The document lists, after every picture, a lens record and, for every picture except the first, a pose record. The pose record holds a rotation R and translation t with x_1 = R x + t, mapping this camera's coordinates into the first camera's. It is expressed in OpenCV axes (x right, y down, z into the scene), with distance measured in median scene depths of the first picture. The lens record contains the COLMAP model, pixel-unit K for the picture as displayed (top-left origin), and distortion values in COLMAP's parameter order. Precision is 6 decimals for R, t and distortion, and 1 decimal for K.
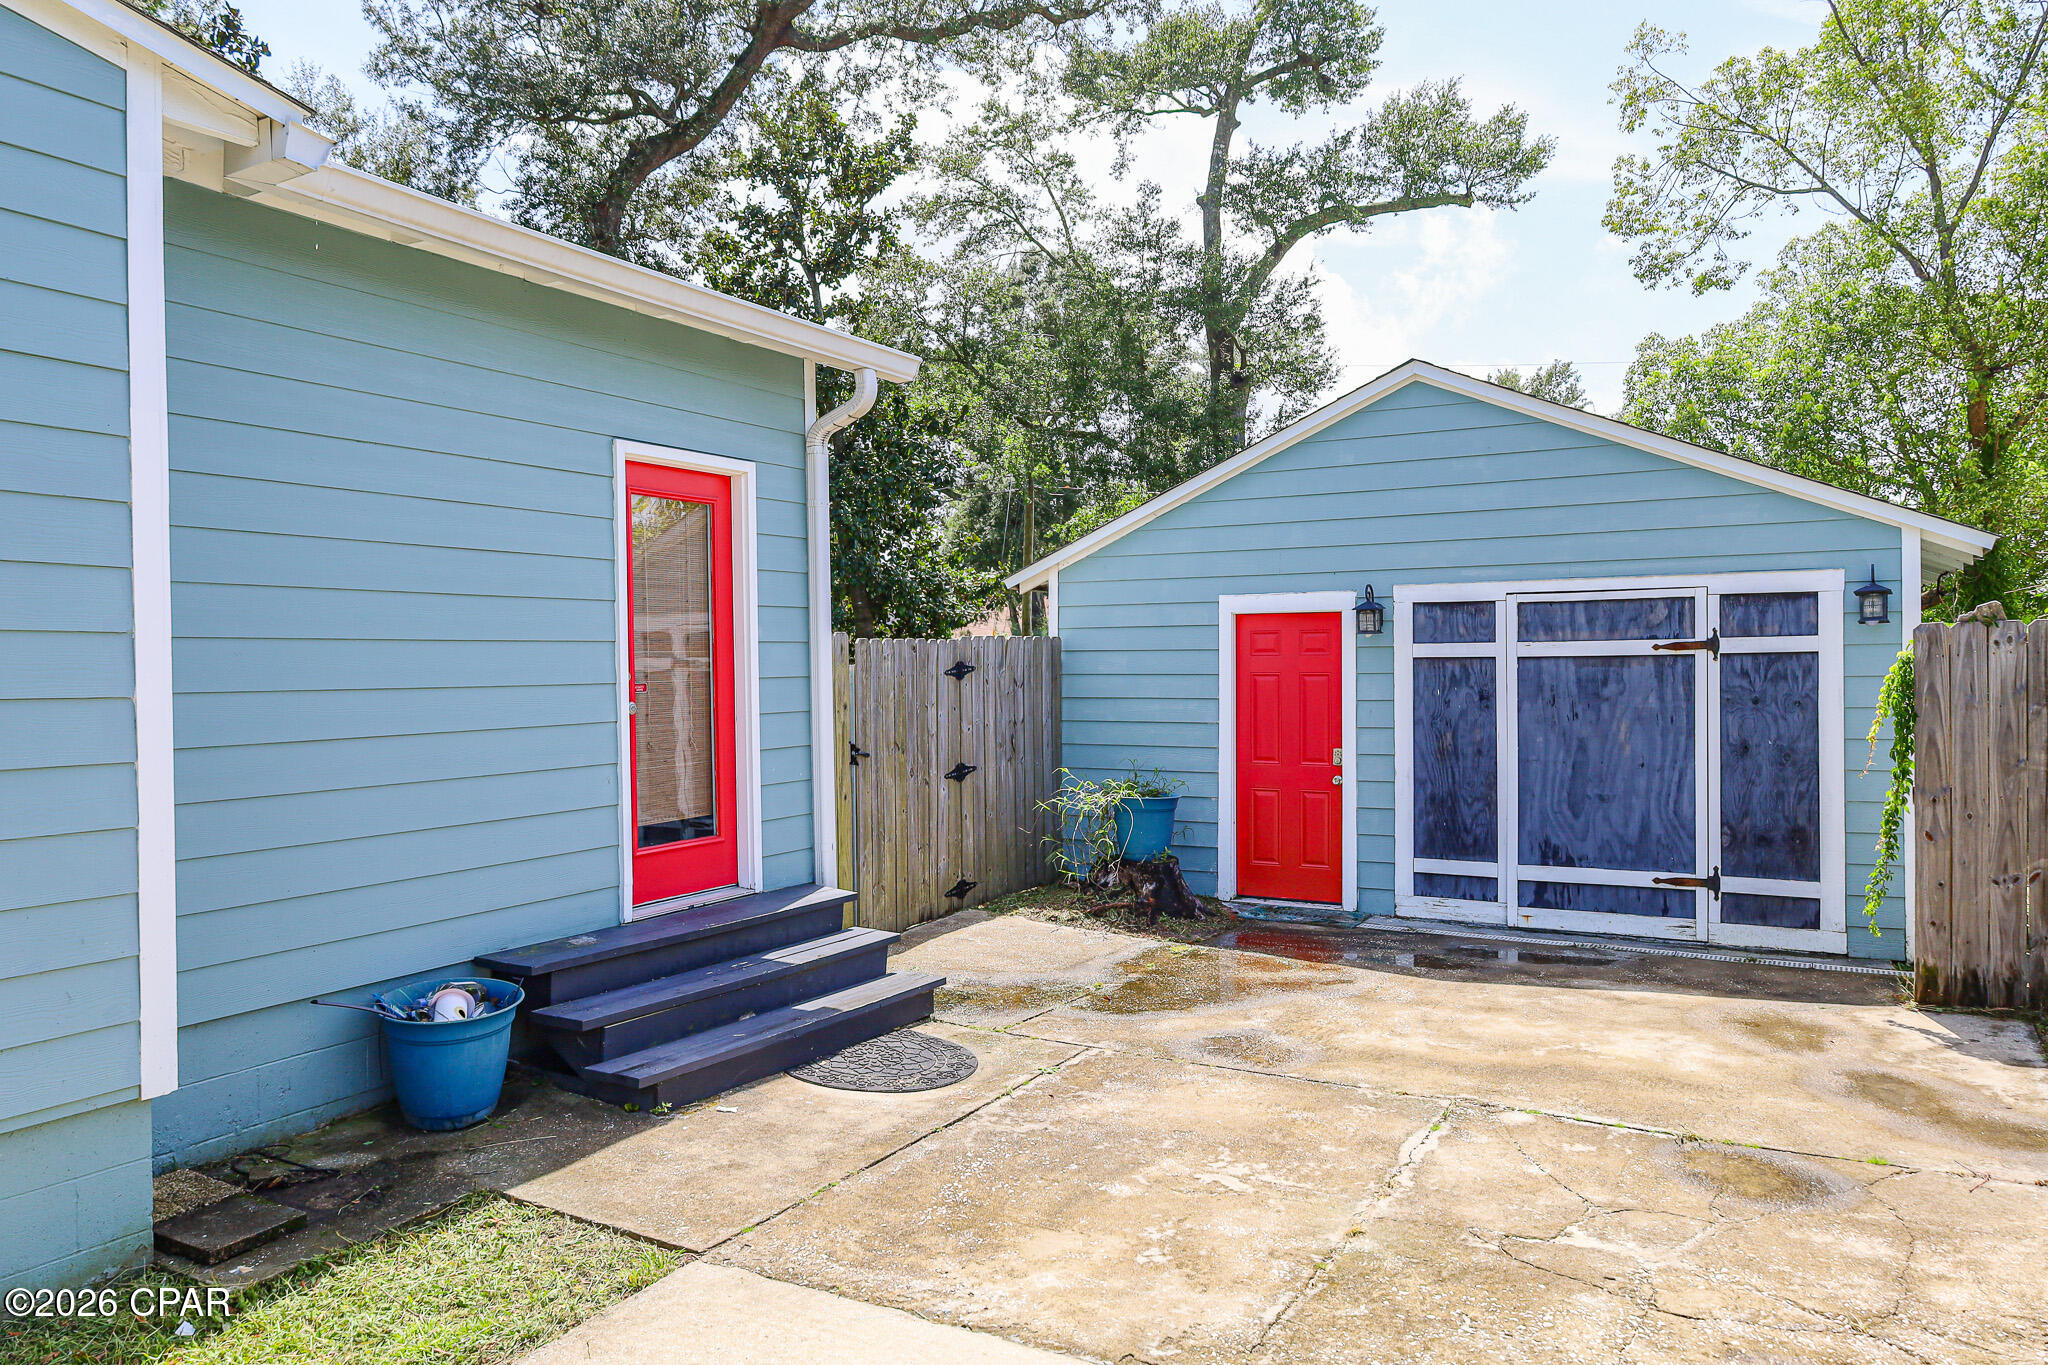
lens RADIAL K [[1391.5, 0, 1021.3], [0, 1391.5, 691.1], [0, 0, 1]] dist [-0.011521, 0.018906]
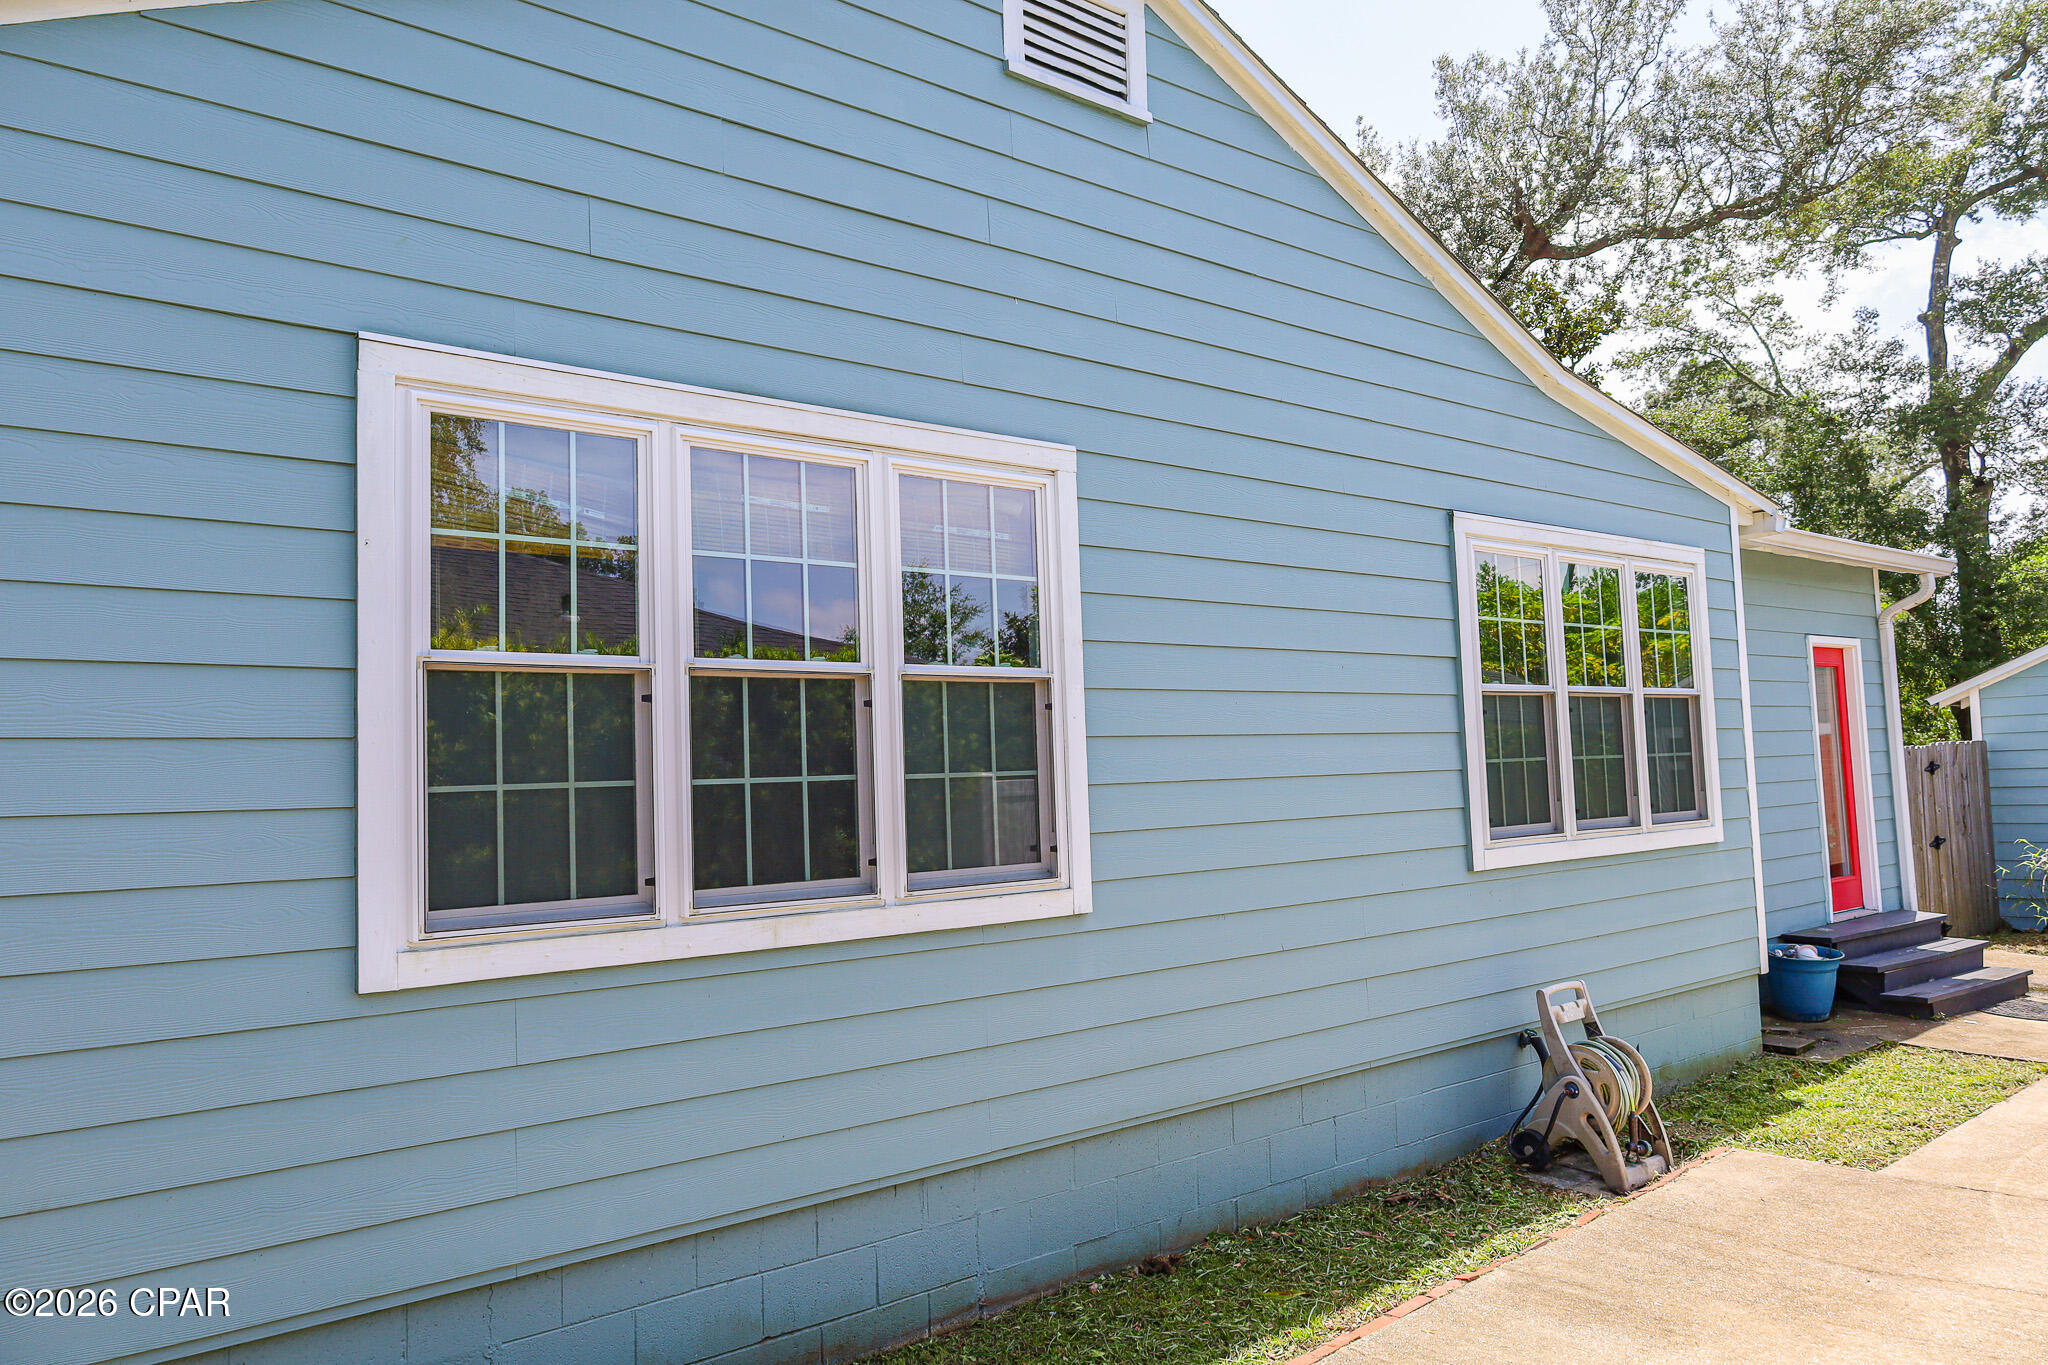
lens RADIAL K [[1391.8, 0, 1029.9], [0, 1391.8, 689.9], [0, 0, 1]] dist [-0.017011, 0.028097]
pose [[0.928483, -0.046345, -0.368472, -0.394691], [0.017453, 0.996532, -0.081362, 0.004629], [0.370964, 0.069112, 0.926072, -0.658353]]
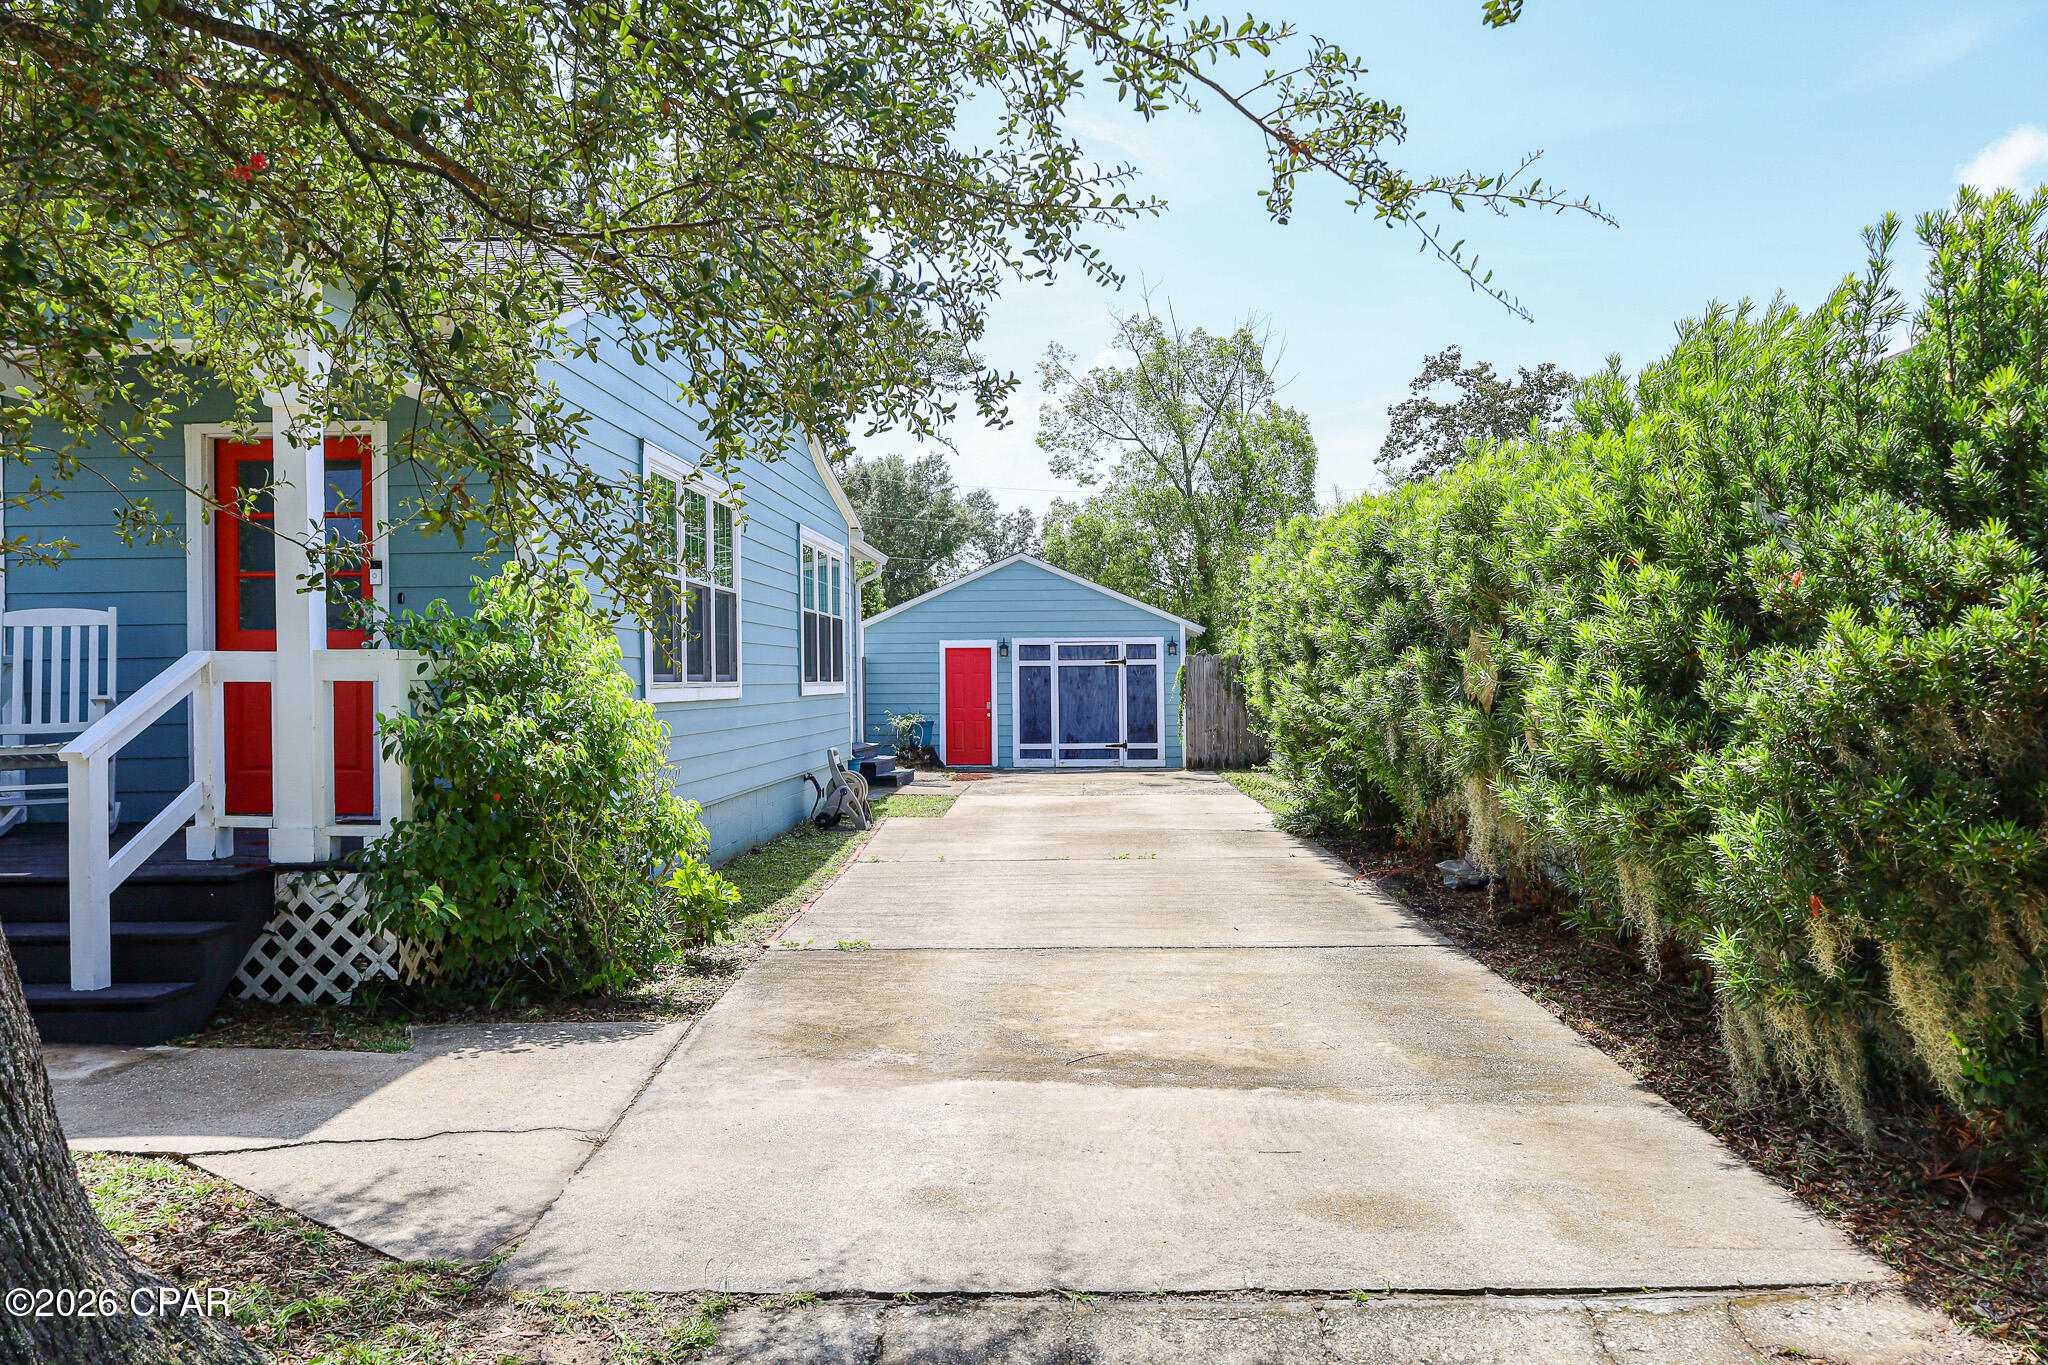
lens RADIAL K [[1391.8, 0, 1029.9], [0, 1391.8, 689.9], [0, 0, 1]] dist [-0.017011, 0.028097]
pose [[0.889004, 0.000512, 0.457900, -0.960006], [0.007796, 0.999838, -0.016253, 0.067142], [-0.457834, 0.018019, 0.888855, -1.416925]]
